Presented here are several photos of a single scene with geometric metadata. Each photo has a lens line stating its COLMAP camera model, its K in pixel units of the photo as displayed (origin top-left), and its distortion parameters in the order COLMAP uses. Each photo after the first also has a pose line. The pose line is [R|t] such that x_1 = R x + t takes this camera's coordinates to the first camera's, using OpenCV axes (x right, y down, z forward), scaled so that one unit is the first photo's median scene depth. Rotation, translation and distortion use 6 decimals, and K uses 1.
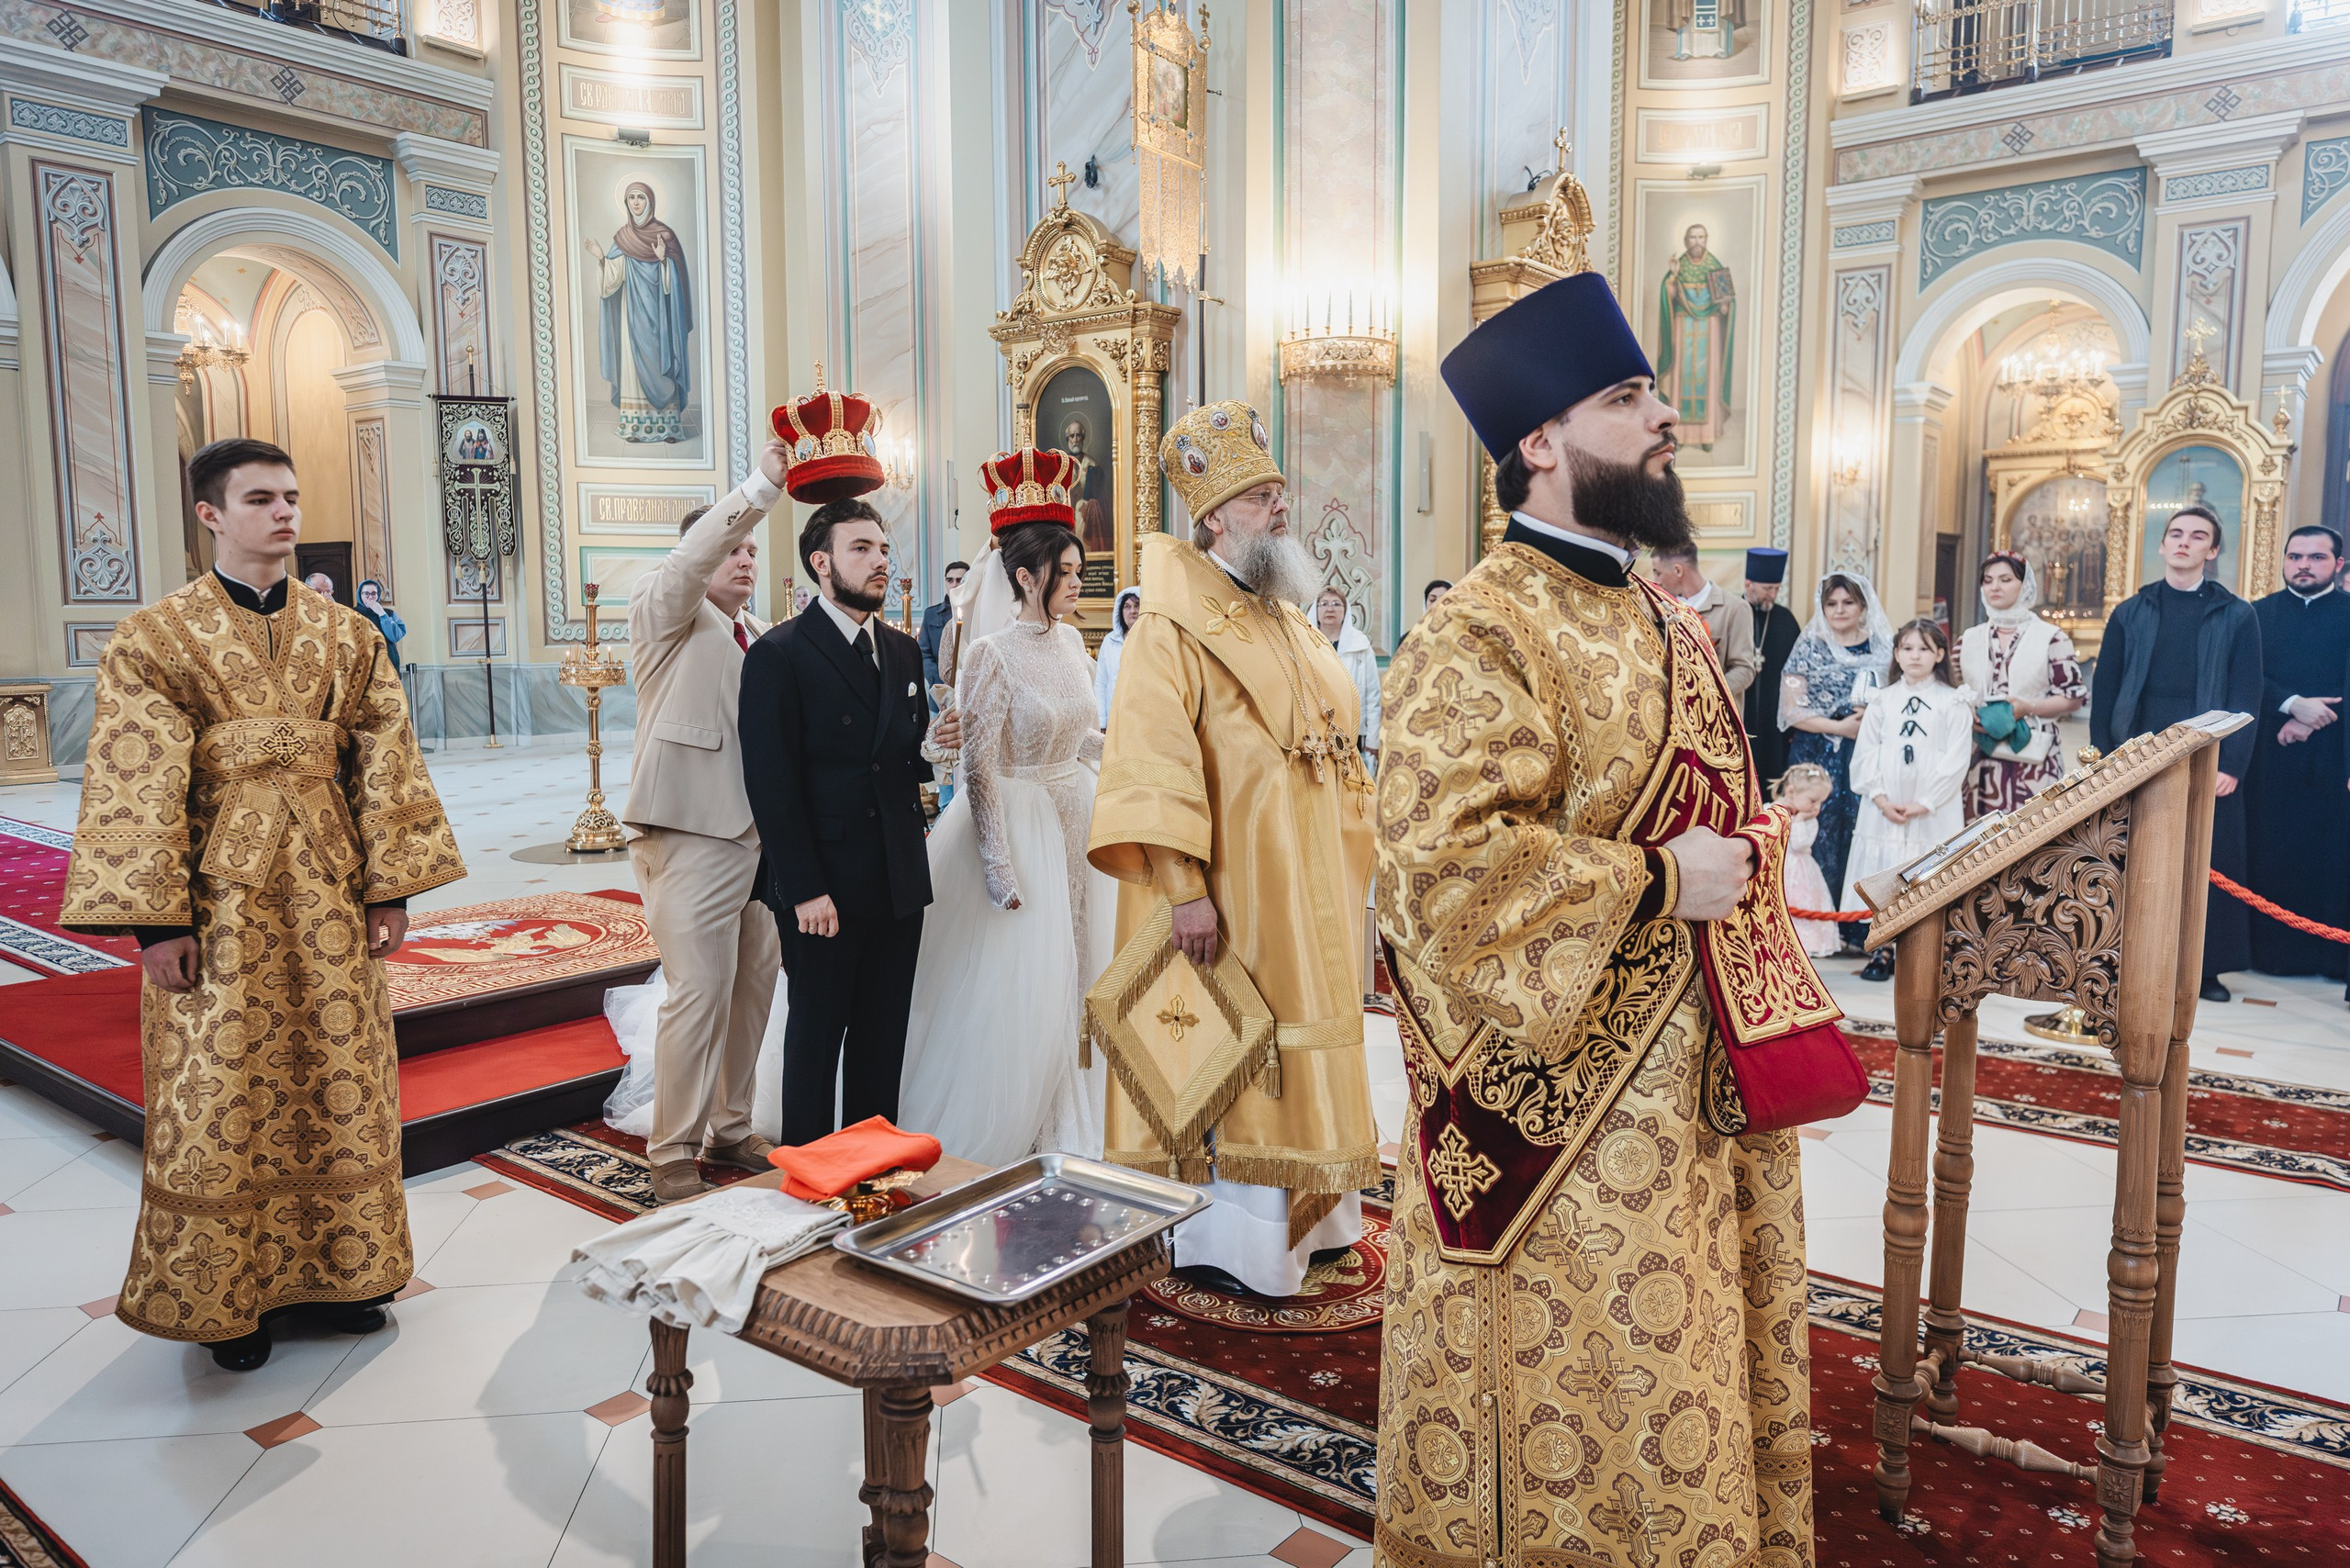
lens RADIAL K [[1567.5, 0, 1175.0], [0, 1567.5, 784.0], [0, 0, 1]] dist [0.041759, -0.022014]
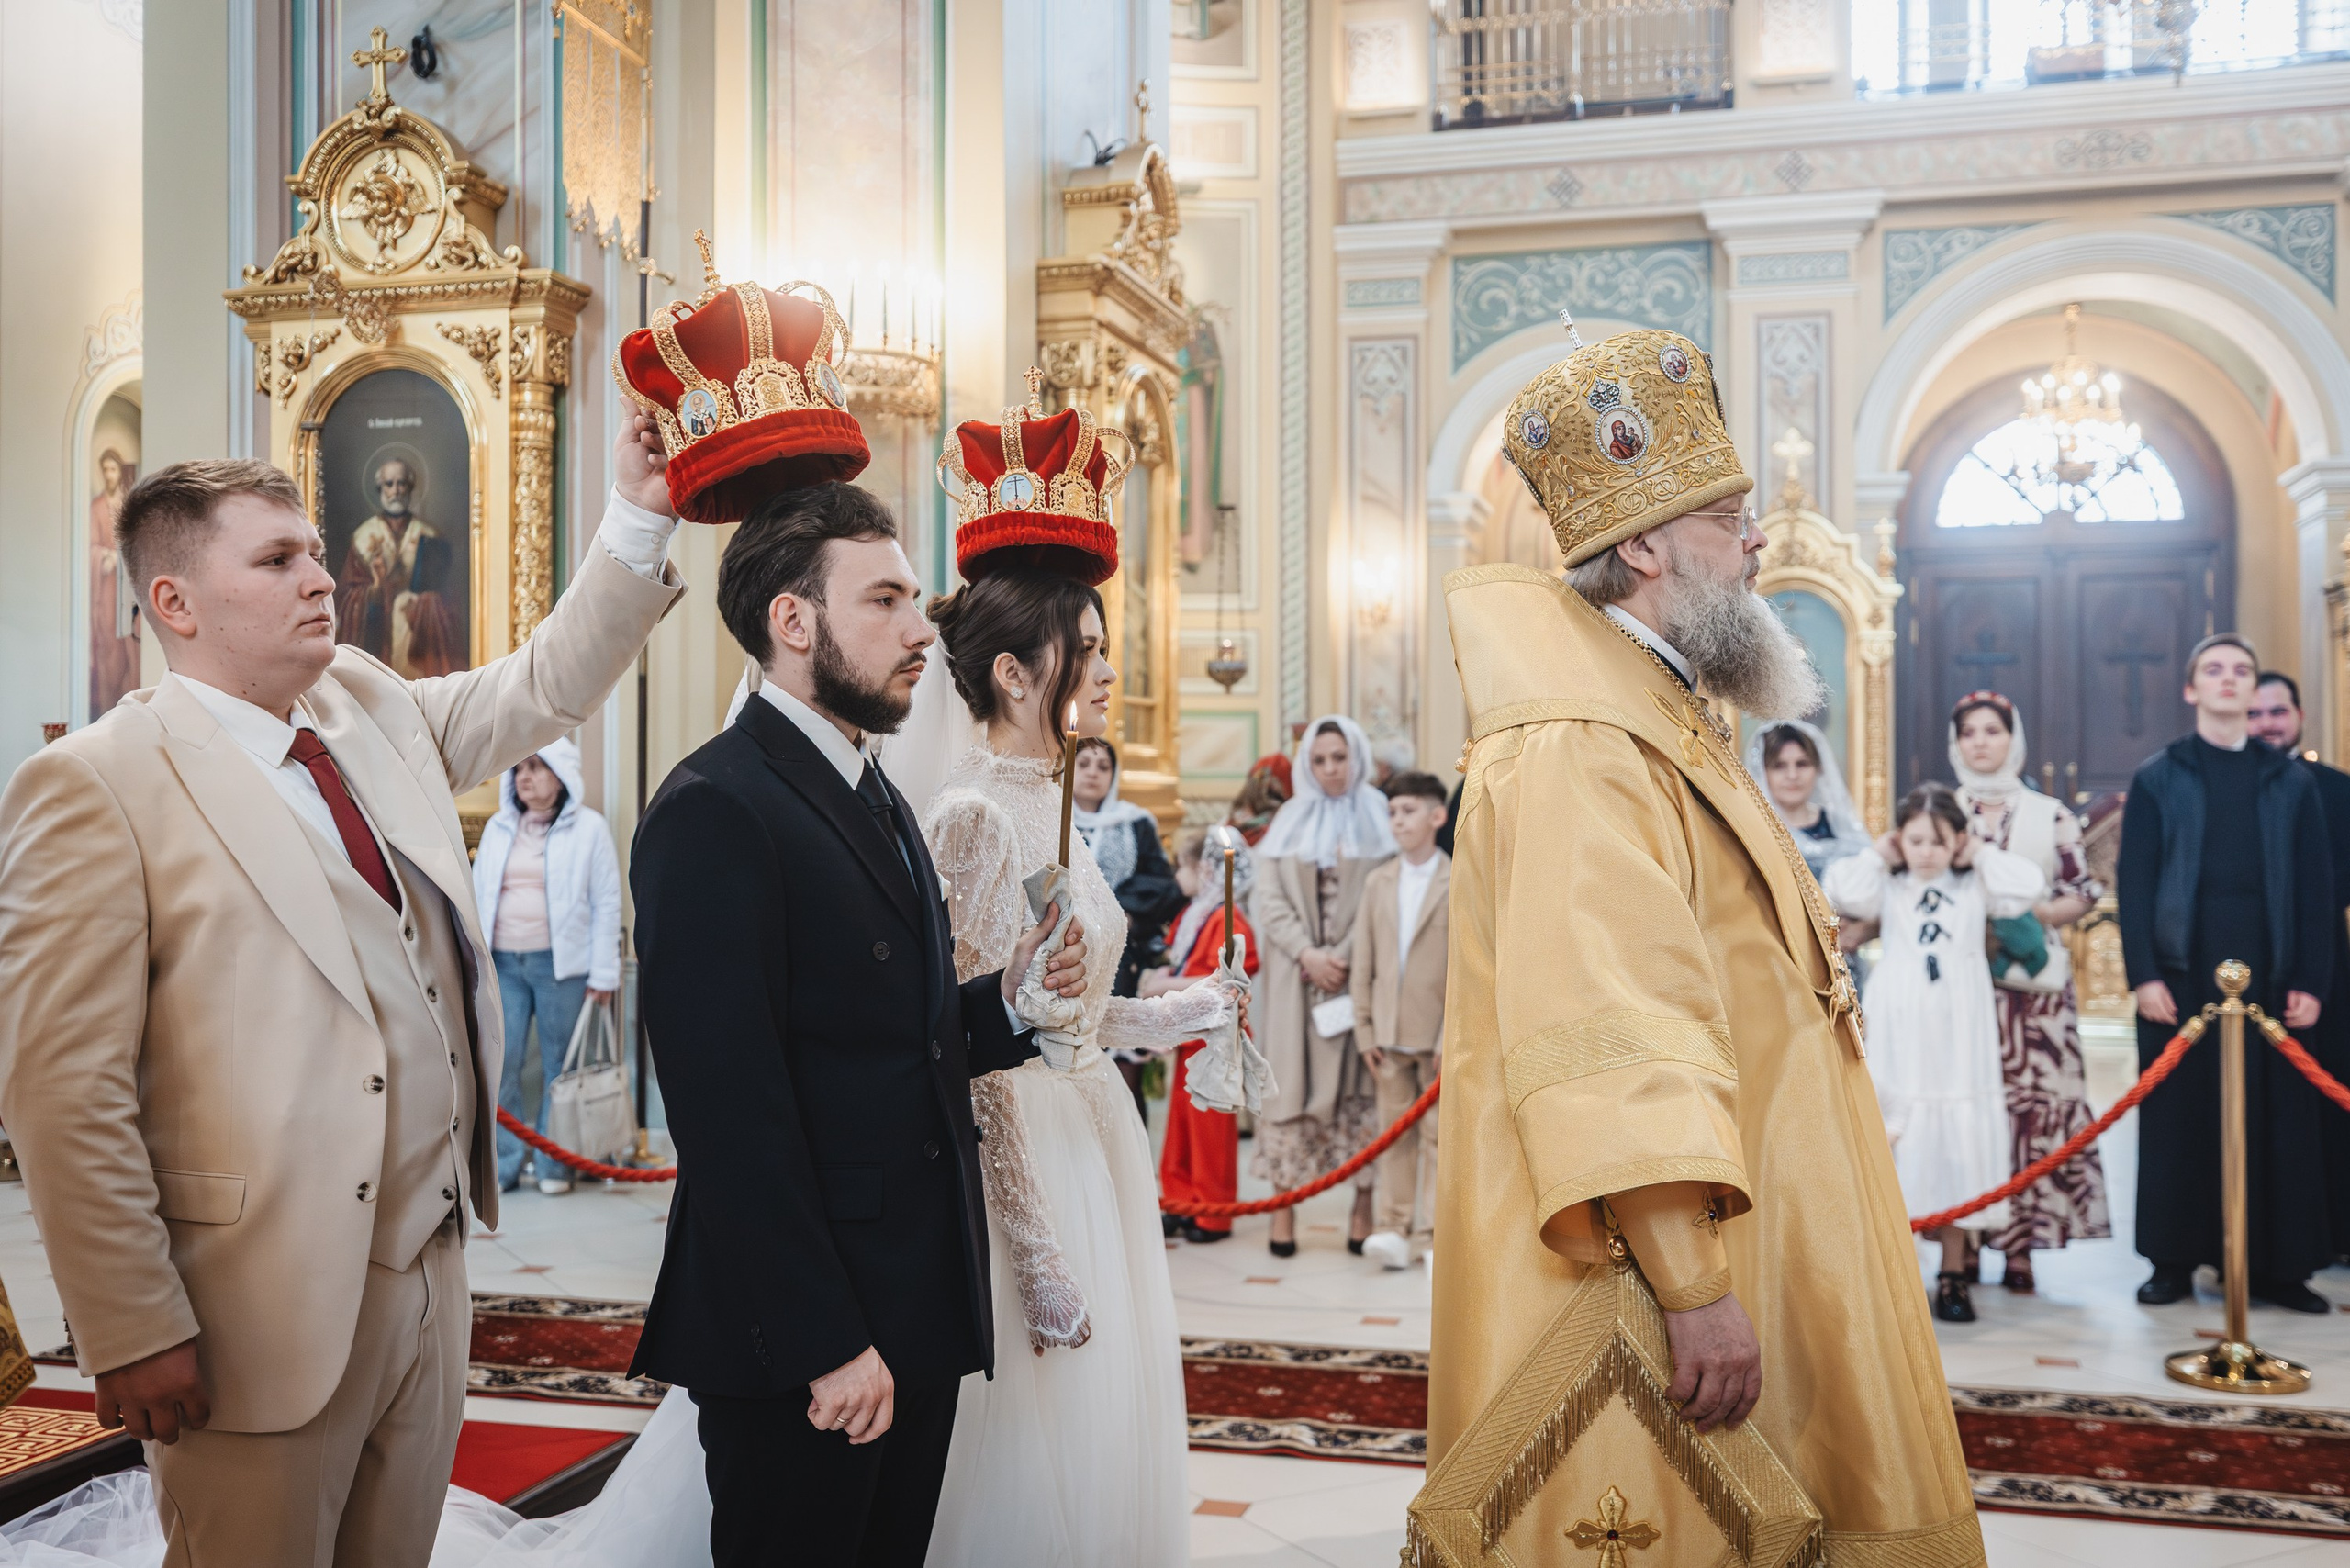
lens RADIAL K [[2337.1, 0, 1162.6], [0, 2337.1, 791.6], [0, 0, 1]] dist [0.016912, 0.006556]
pose [[0.921957, 0.002938, 0.387282, -0.137552], [0.042496, 0.993166, -0.108700, -0.003217], [-0.384955, 0.116674, 0.915531, 0.114682]]
